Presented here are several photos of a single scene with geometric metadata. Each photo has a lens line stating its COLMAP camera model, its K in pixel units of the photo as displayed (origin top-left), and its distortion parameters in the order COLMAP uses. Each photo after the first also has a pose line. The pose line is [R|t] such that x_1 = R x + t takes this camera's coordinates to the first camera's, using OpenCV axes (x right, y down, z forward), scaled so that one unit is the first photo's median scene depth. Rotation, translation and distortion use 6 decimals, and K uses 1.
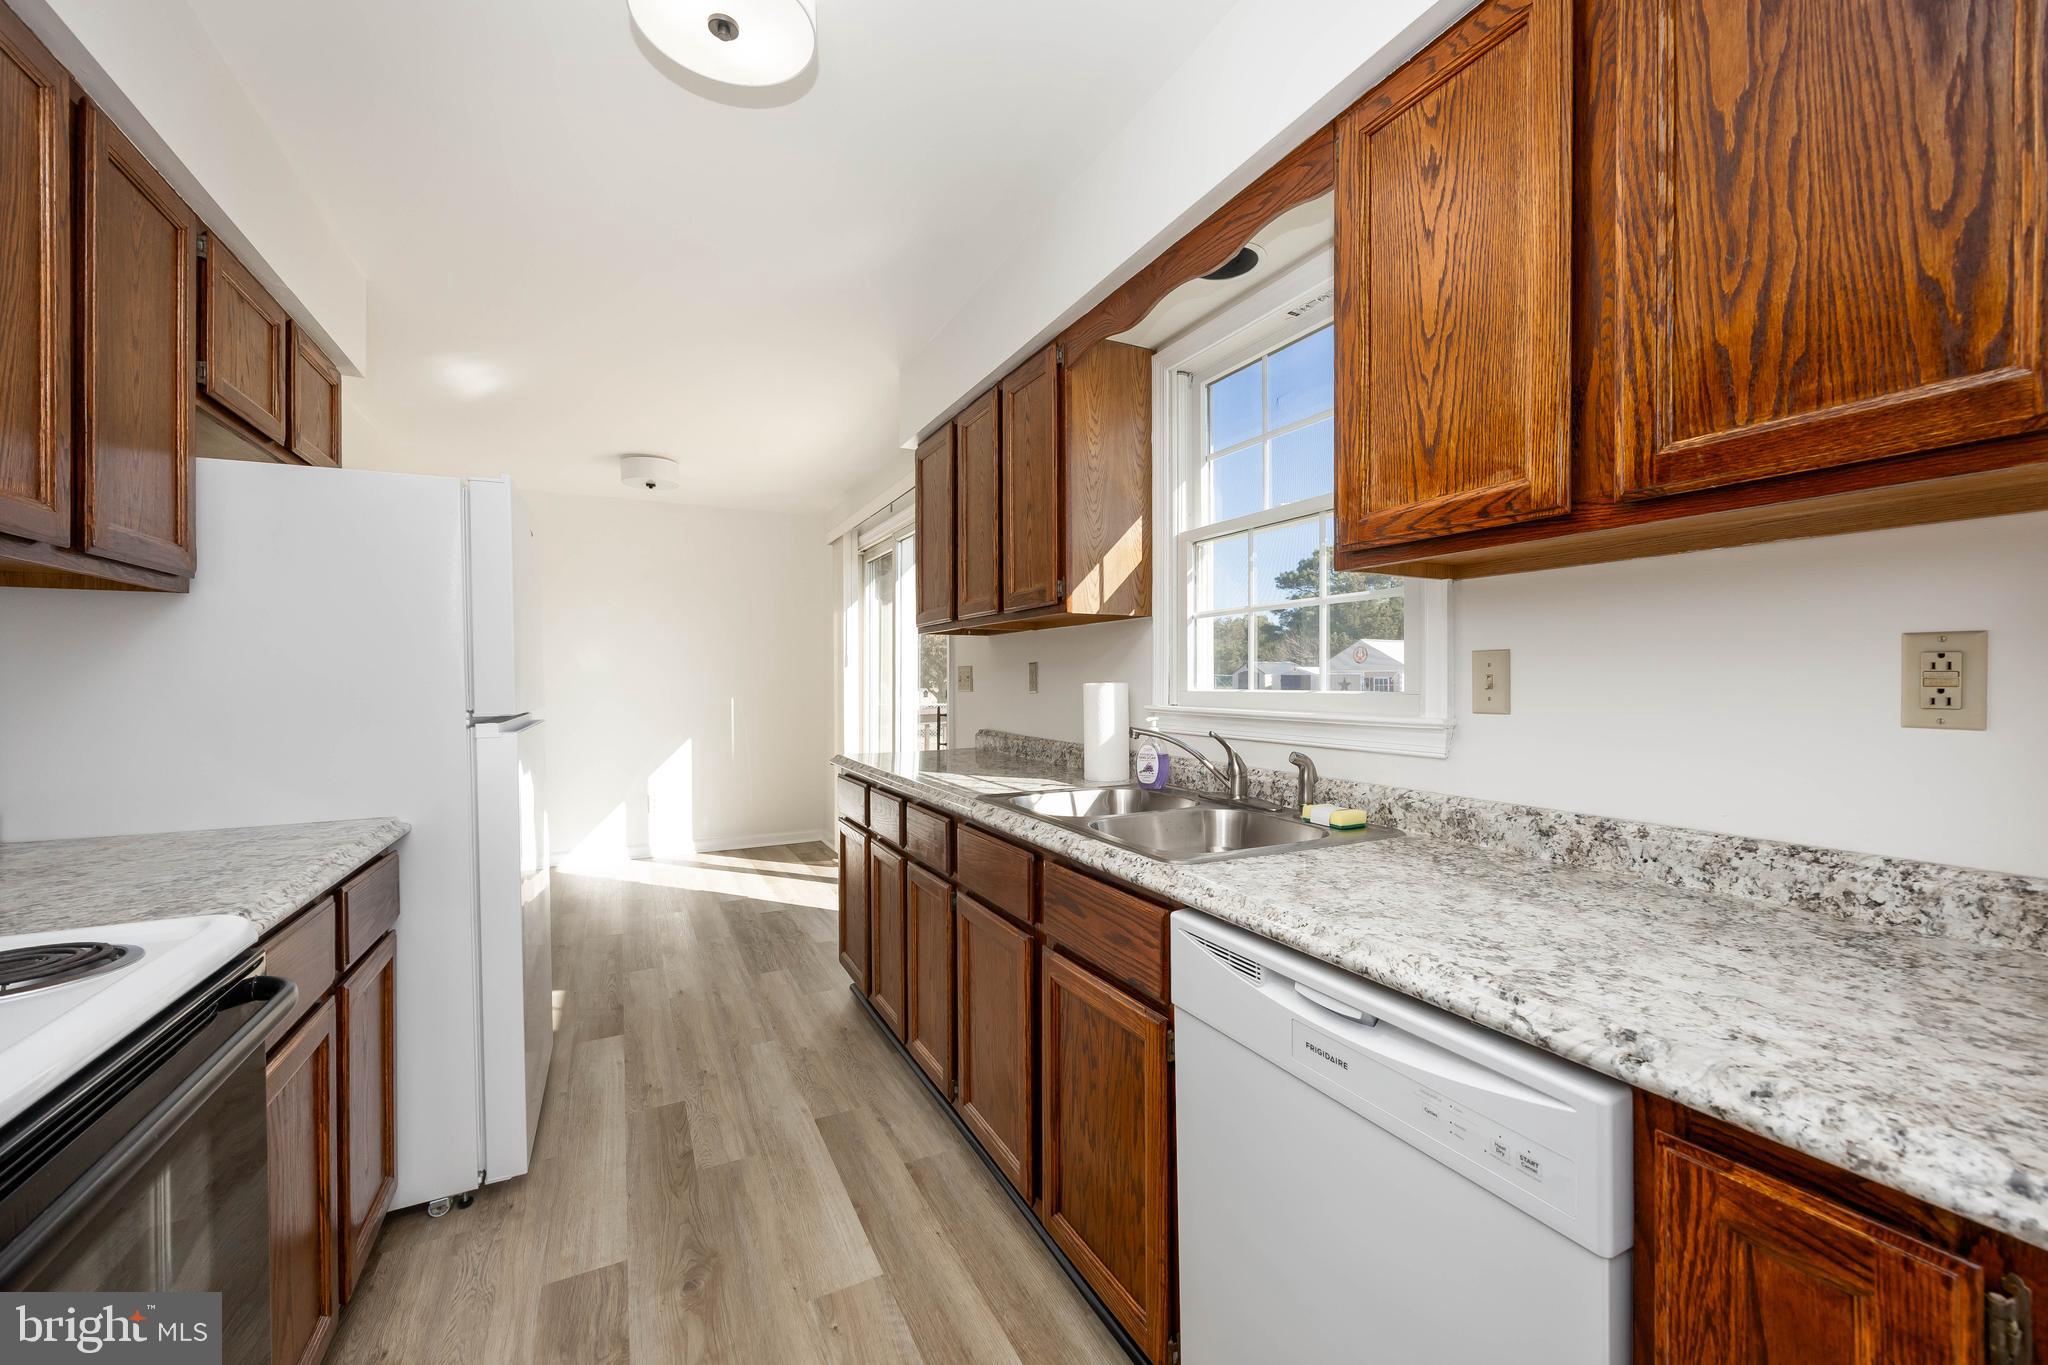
lens RADIAL K [[800.4, 0, 1015.9], [0, 800.4, 680.2], [0, 0, 1]] dist [0.005521, -0.000103]
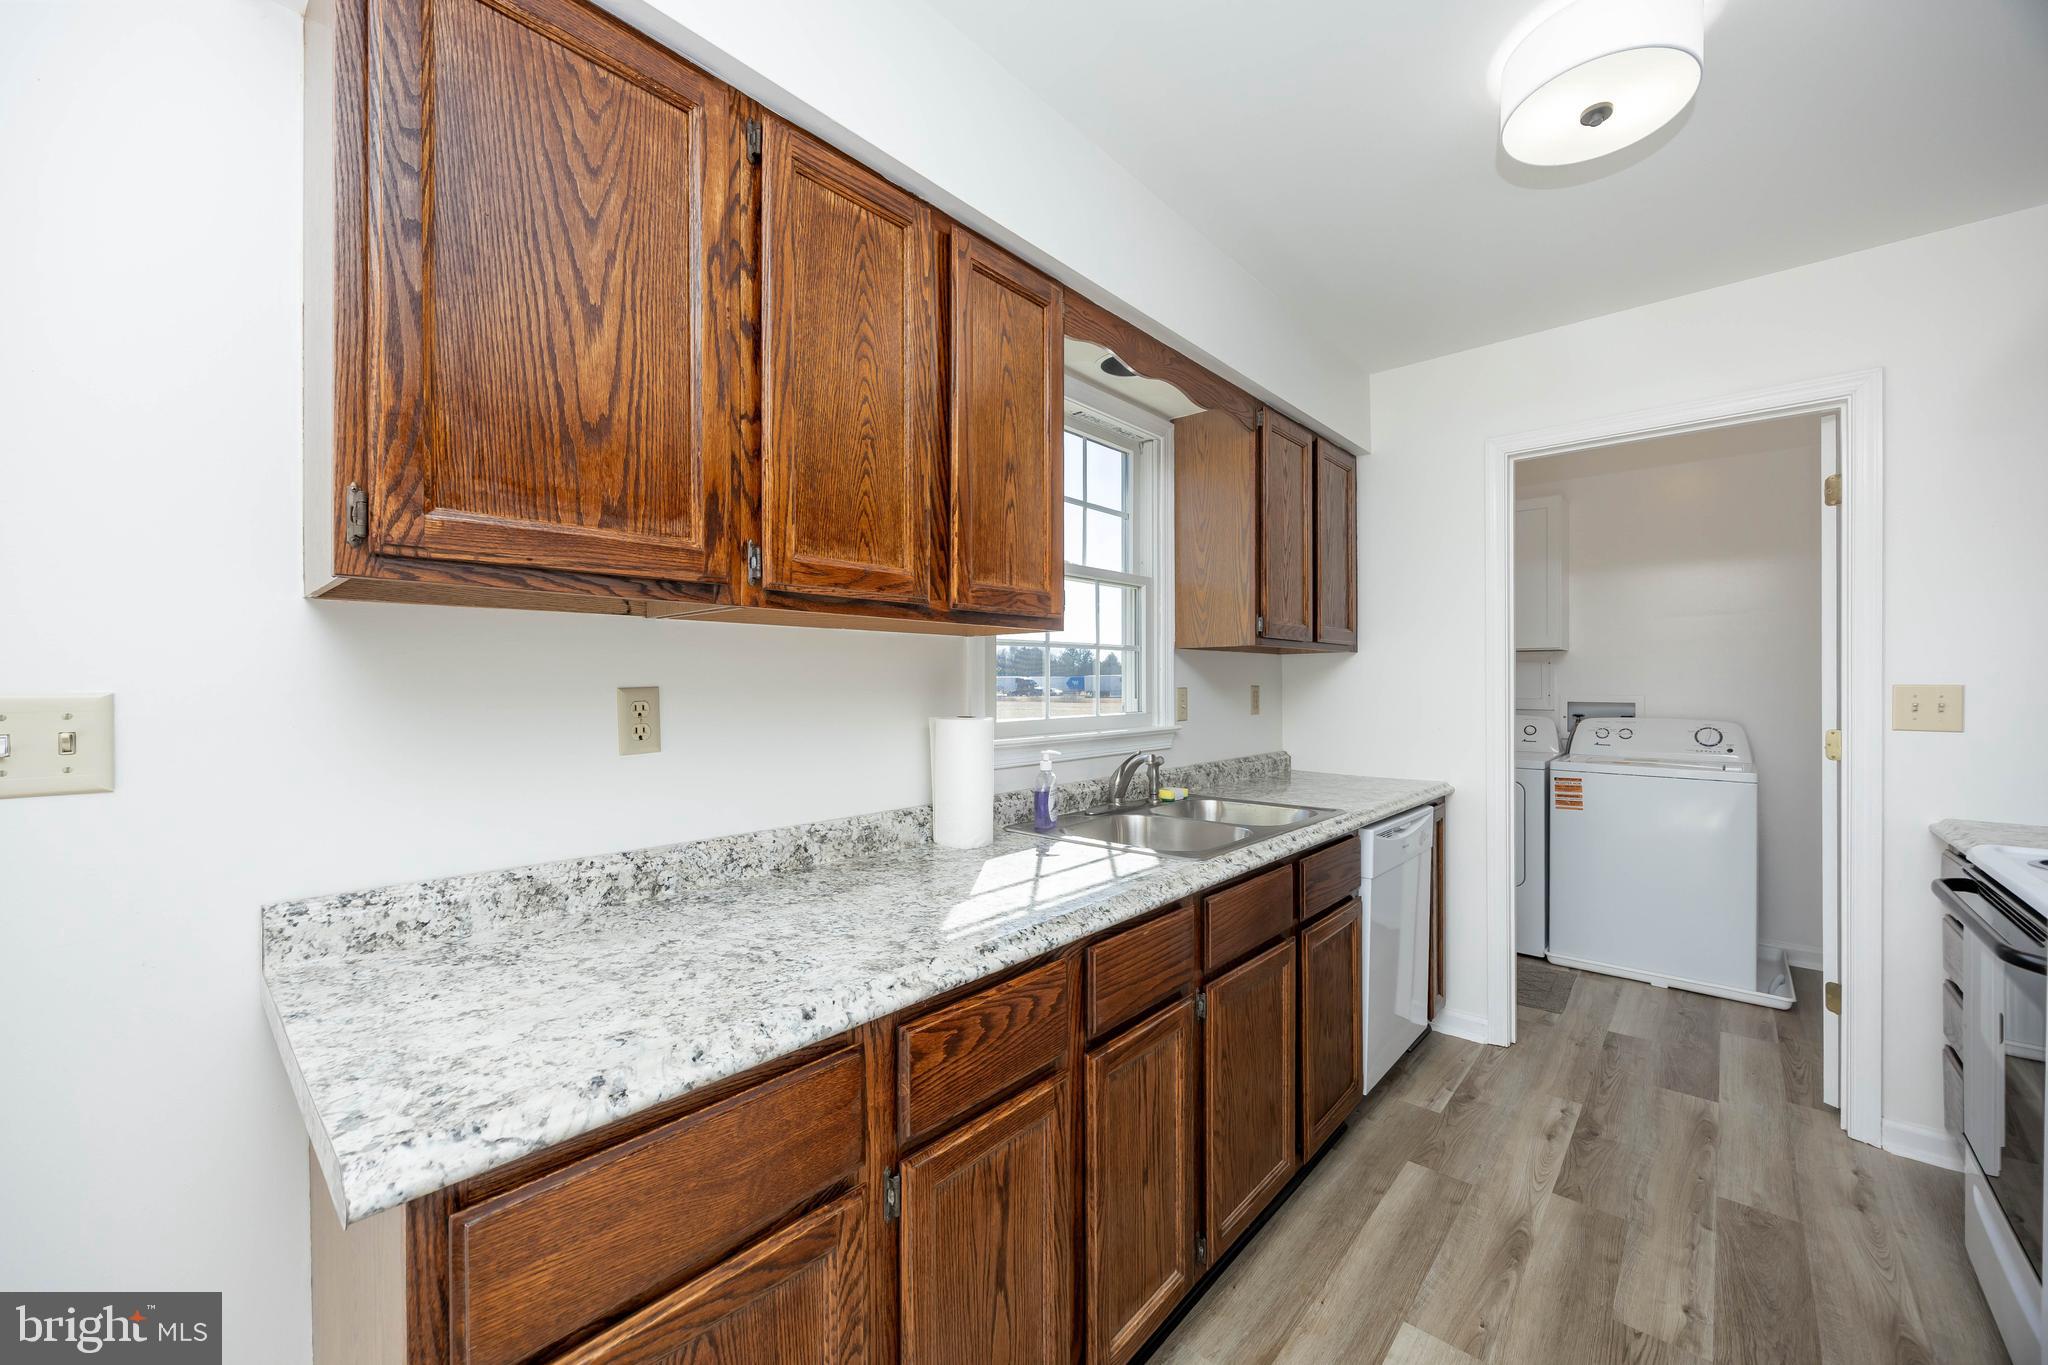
lens RADIAL K [[800.4, 0, 1010.6], [0, 800.4, 691.4], [0, 0, 1]] dist [0.005521, -0.000103]
pose [[-0.388778, 0.001592, 0.921330, -0.359021], [-0.002206, 0.999994, -0.002659, -0.061864], [-0.921329, -0.003067, -0.388772, 0.756562]]
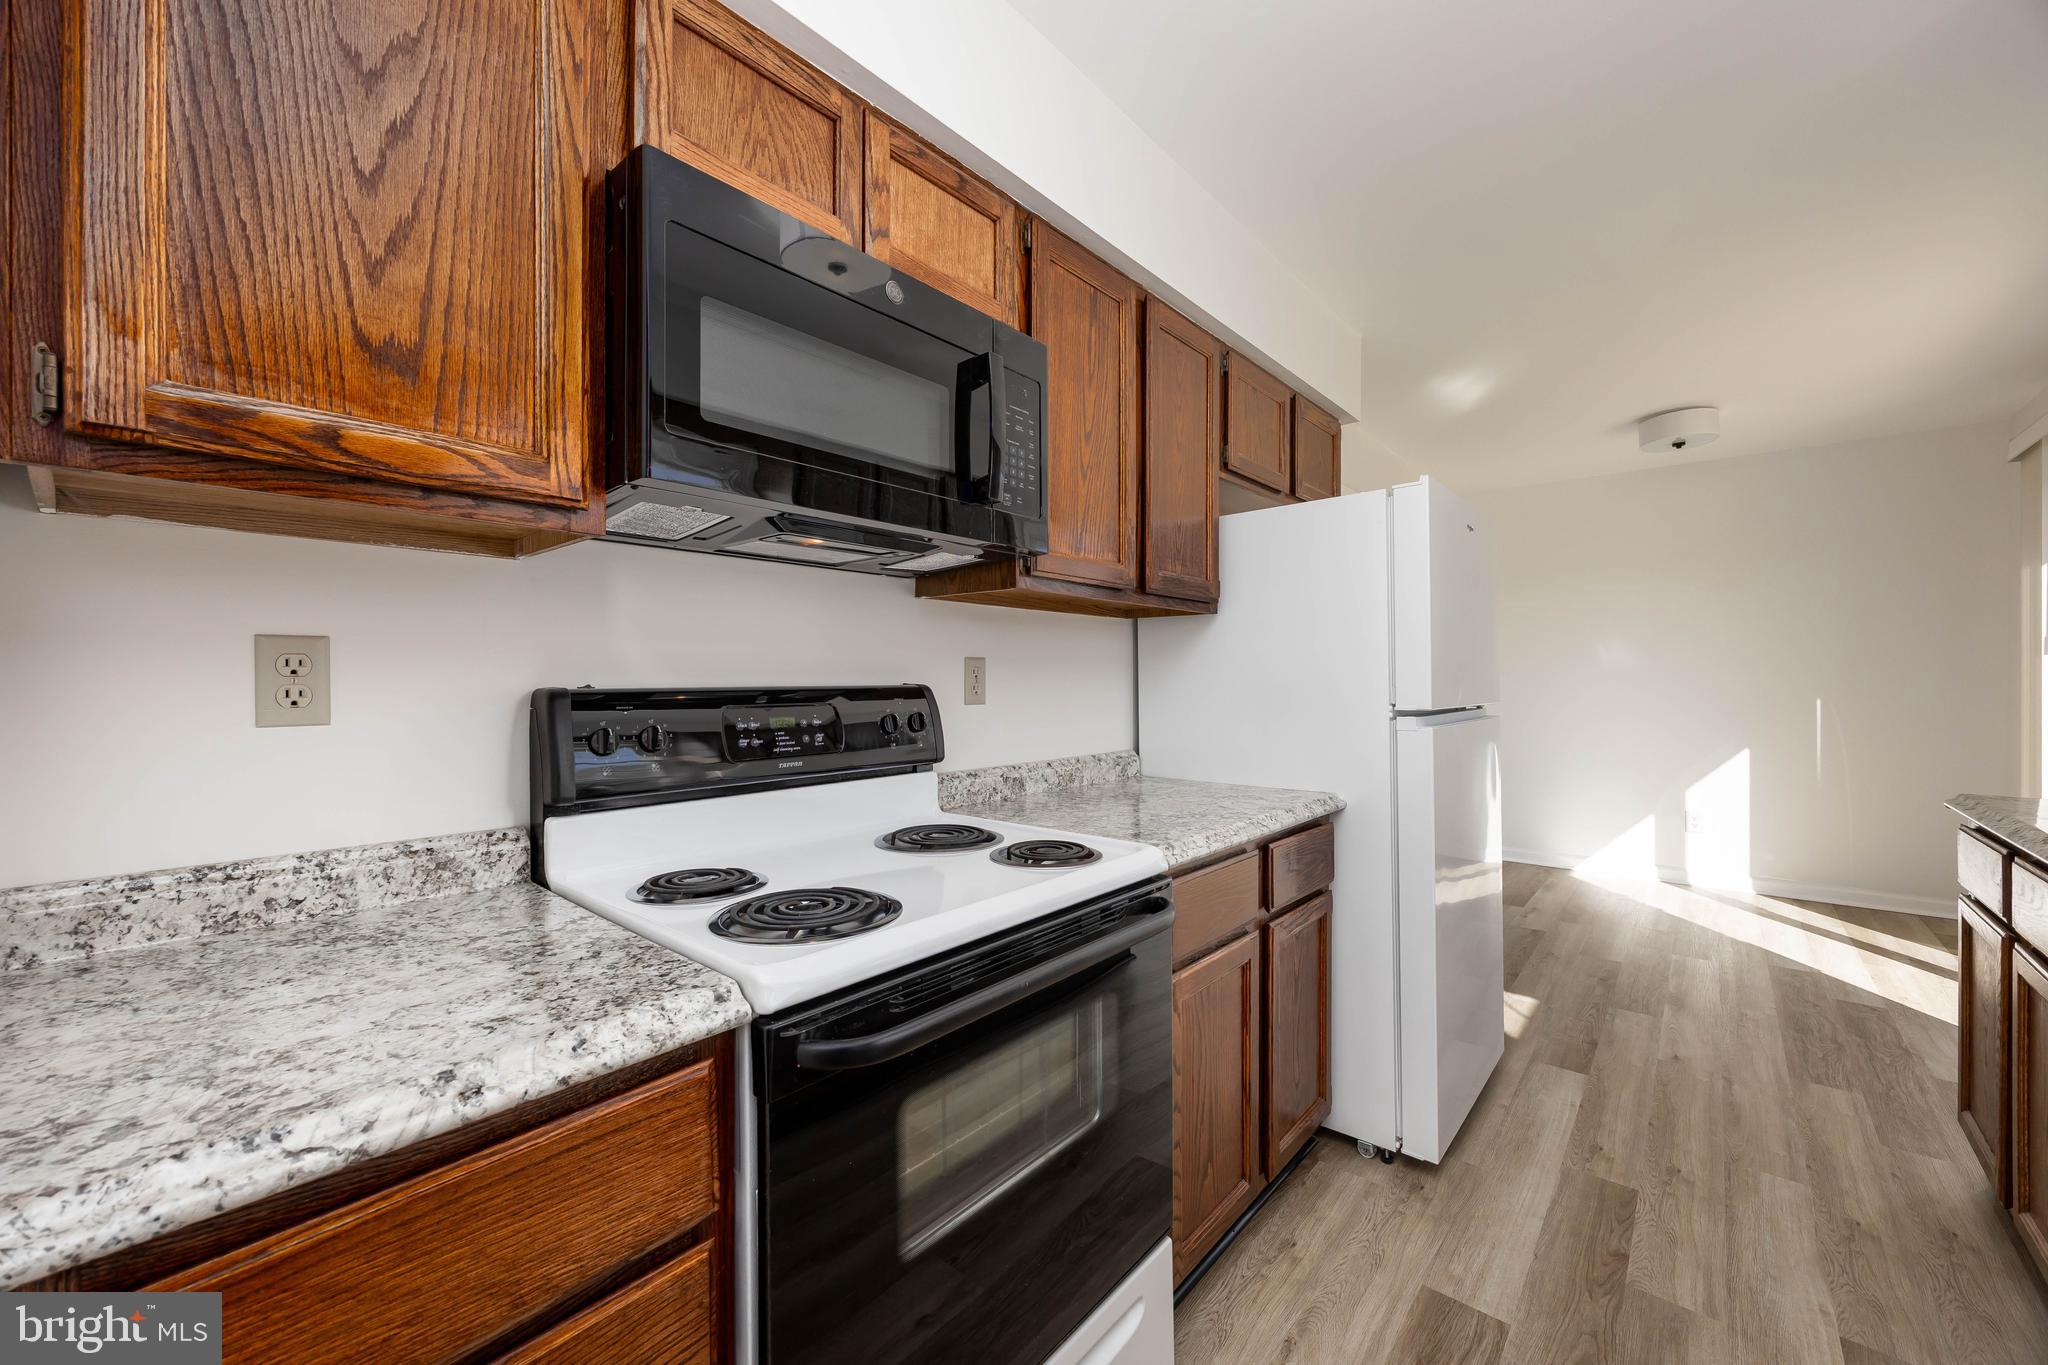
lens RADIAL K [[800.4, 0, 1017.2], [0, 800.4, 685.2], [0, 0, 1]] dist [0.005521, -0.000103]
pose [[-0.400218, 0.001997, 0.916418, -0.253954], [0.004861, 0.999988, -0.000056, 0.009695], [-0.916407, 0.004432, -0.400223, 0.643828]]
